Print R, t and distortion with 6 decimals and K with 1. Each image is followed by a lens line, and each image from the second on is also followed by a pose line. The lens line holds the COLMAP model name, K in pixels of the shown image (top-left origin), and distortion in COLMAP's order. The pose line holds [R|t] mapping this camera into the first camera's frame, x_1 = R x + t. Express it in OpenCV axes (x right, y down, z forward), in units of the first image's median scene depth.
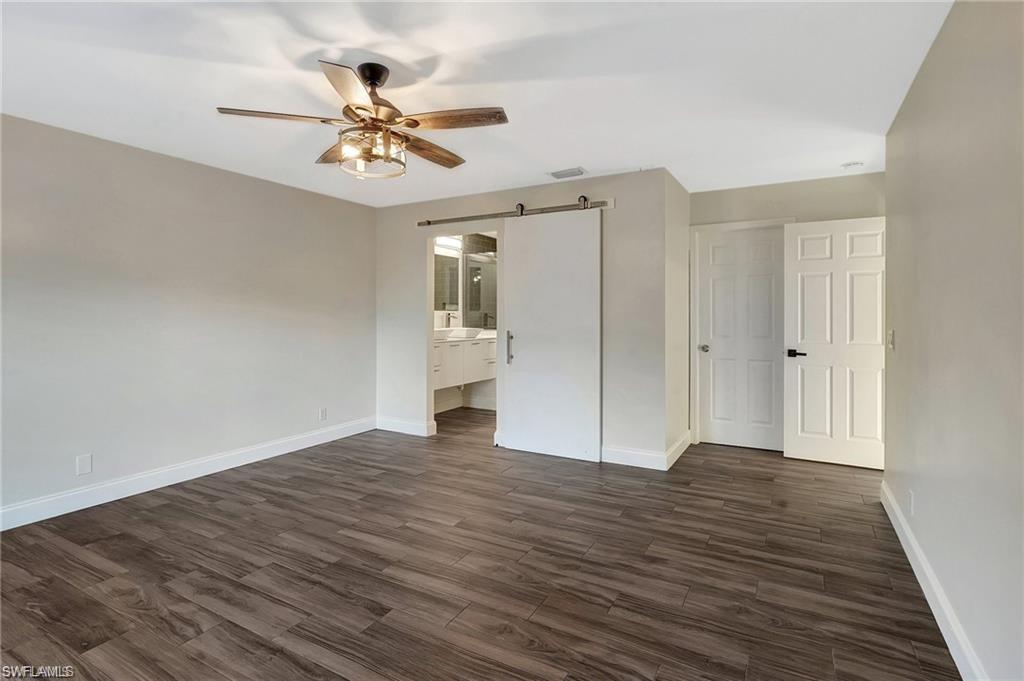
lens RADIAL K [[508.3, 0, 505.7], [0, 508.3, 314.0], [0, 0, 1]] dist [-0.003422, 0.000435]
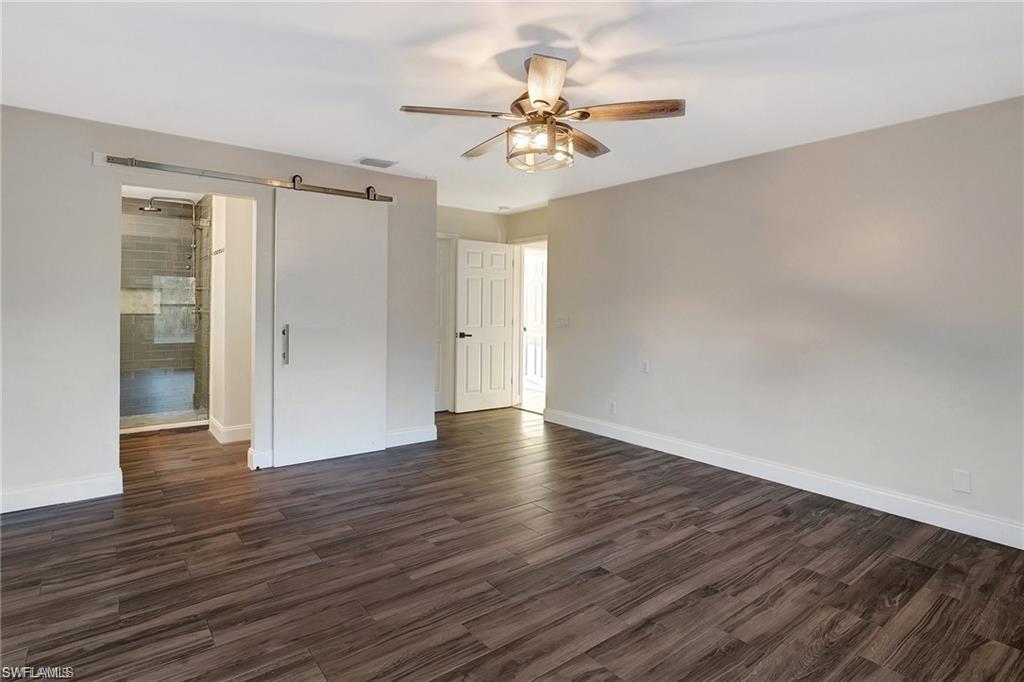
lens RADIAL K [[504.4, 0, 511.9], [0, 504.4, 308.0], [0, 0, 1]] dist [-0.005269, 0.000030]
pose [[0.400370, 0.002169, 0.916351, -0.830325], [-0.012249, 0.999921, 0.002985, -0.001561], [-0.916272, -0.012419, 0.400365, 0.453579]]
